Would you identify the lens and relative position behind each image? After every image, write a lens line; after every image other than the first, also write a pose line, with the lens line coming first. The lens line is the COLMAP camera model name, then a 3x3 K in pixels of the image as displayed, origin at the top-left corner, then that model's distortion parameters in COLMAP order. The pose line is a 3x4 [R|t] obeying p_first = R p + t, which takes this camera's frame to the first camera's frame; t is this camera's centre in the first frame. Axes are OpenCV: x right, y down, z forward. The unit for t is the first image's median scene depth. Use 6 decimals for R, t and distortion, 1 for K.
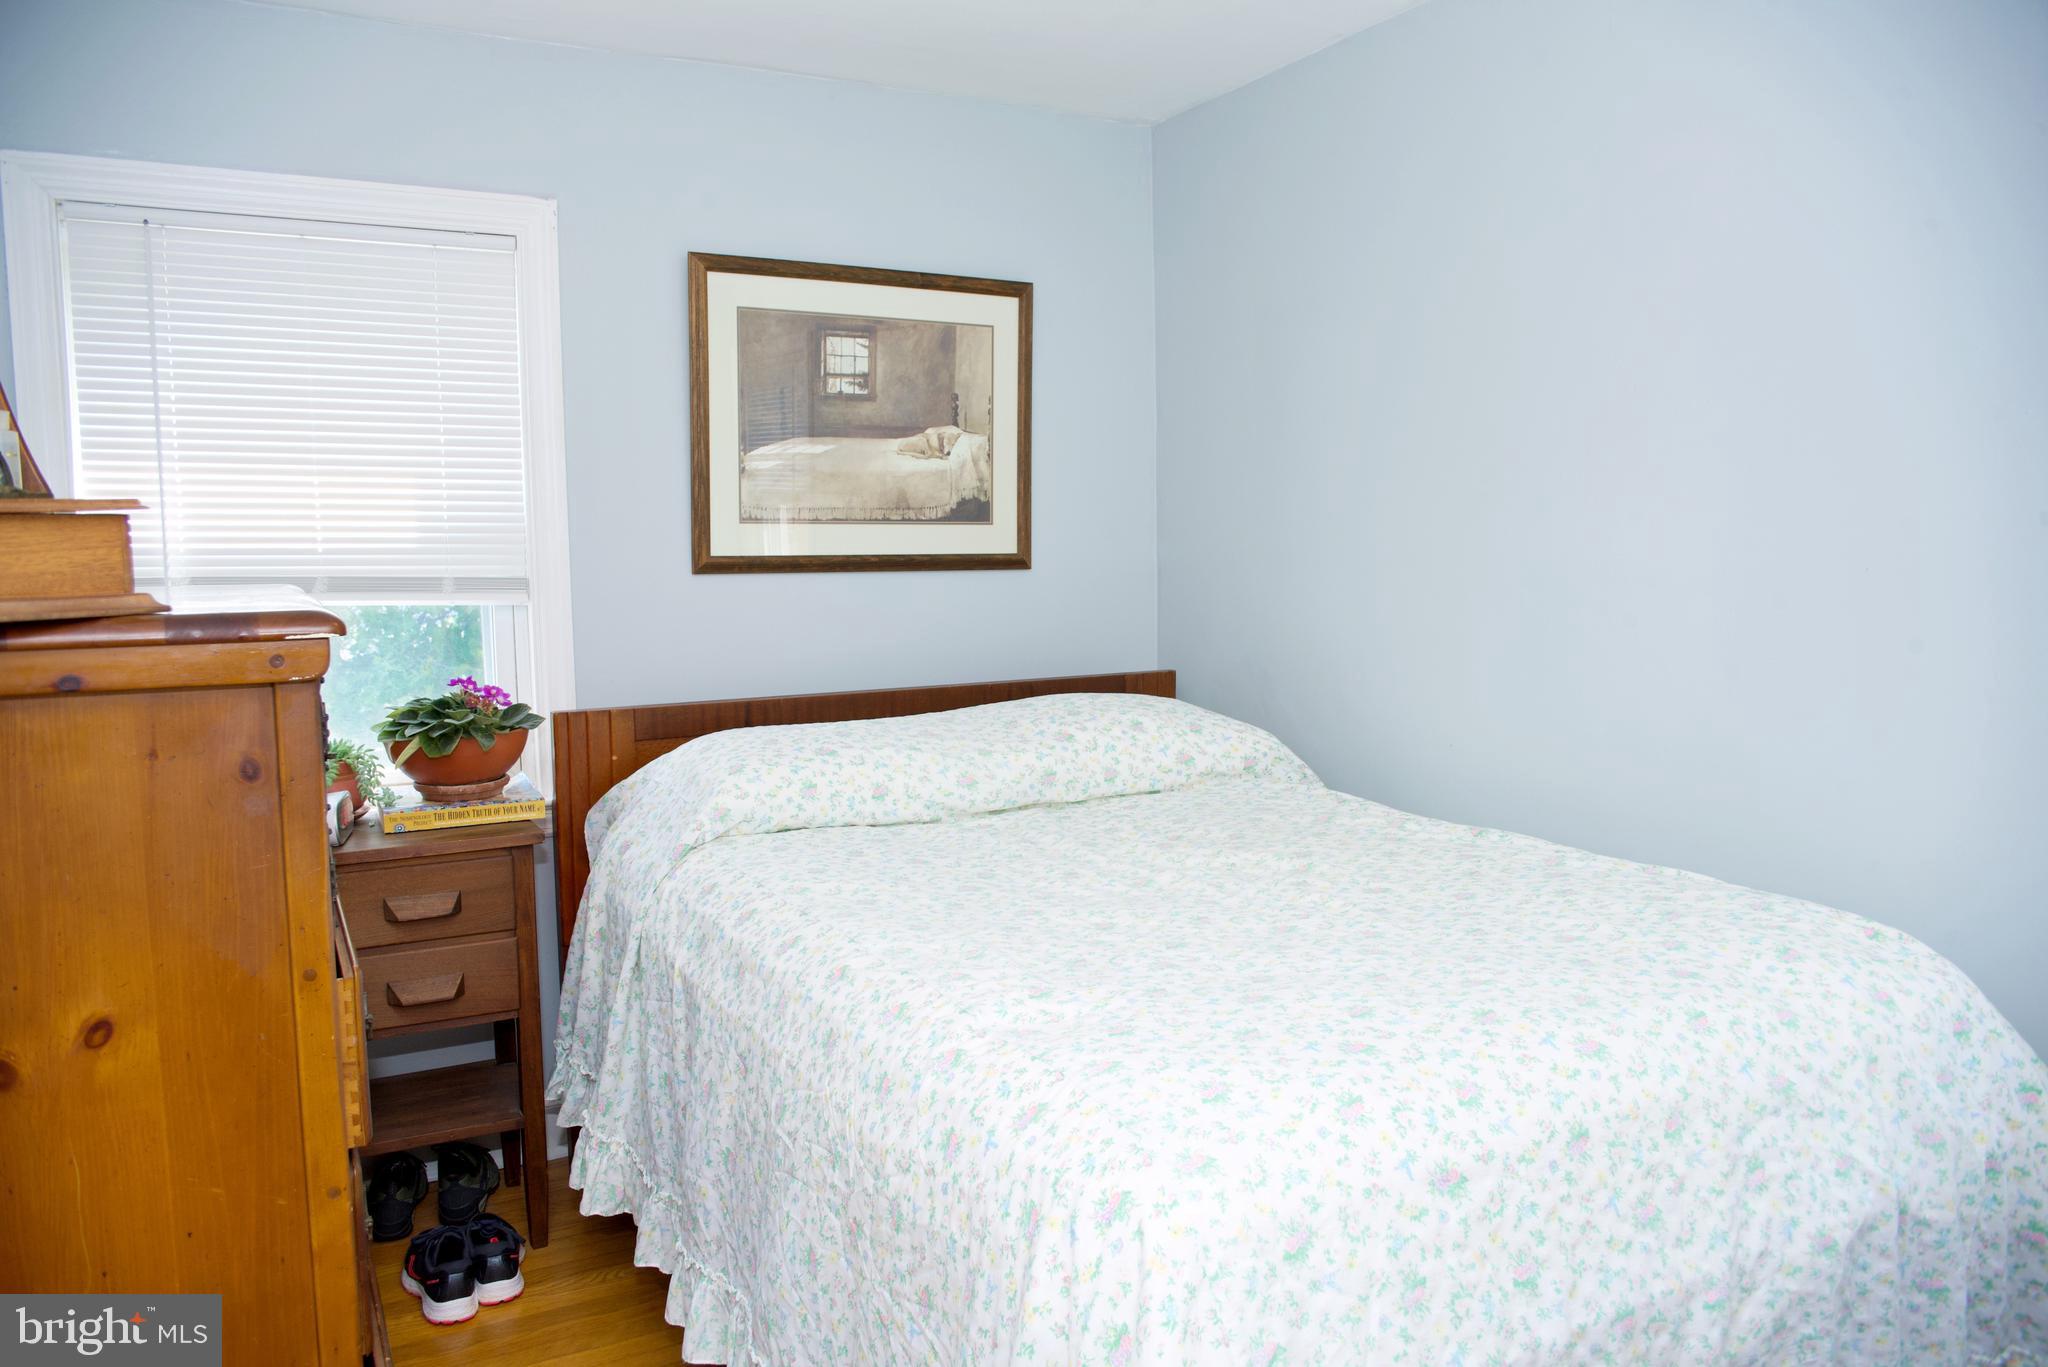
lens RADIAL K [[1462.1, 0, 1032.4], [0, 1462.1, 681.5], [0, 0, 1]] dist [-0.046336, 0.005108]
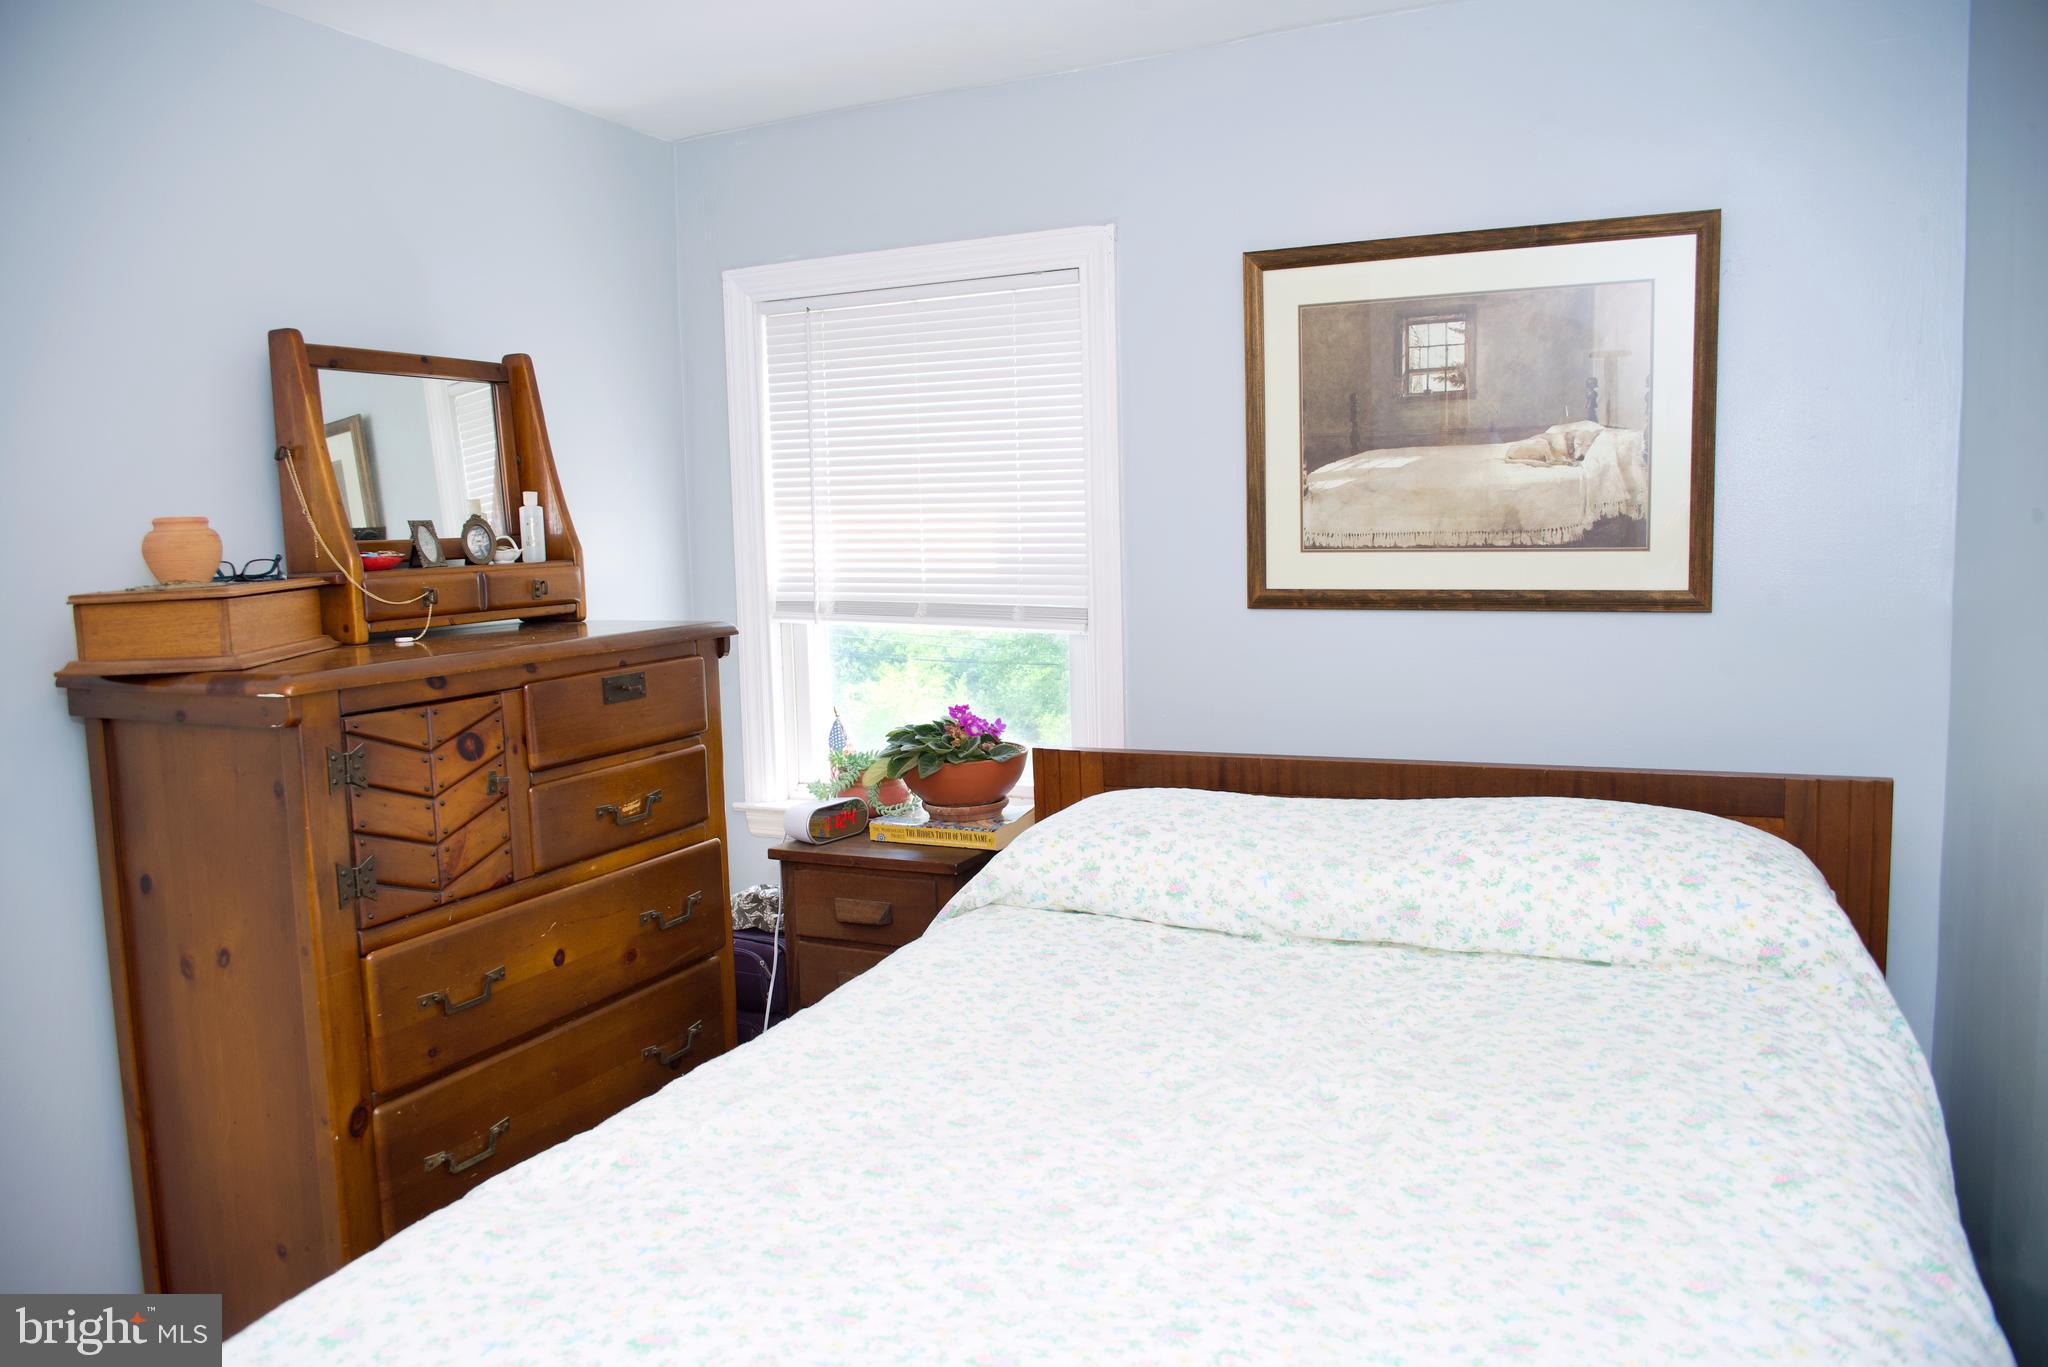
lens RADIAL K [[1462.1, 0, 1030.1], [0, 1462.1, 689.0], [0, 0, 1]] dist [-0.046336, 0.005108]
pose [[0.585547, 0.083319, -0.806345, 0.412792], [-0.060035, 0.996429, 0.059364, -0.067549], [0.808412, 0.013649, 0.588458, 0.344767]]
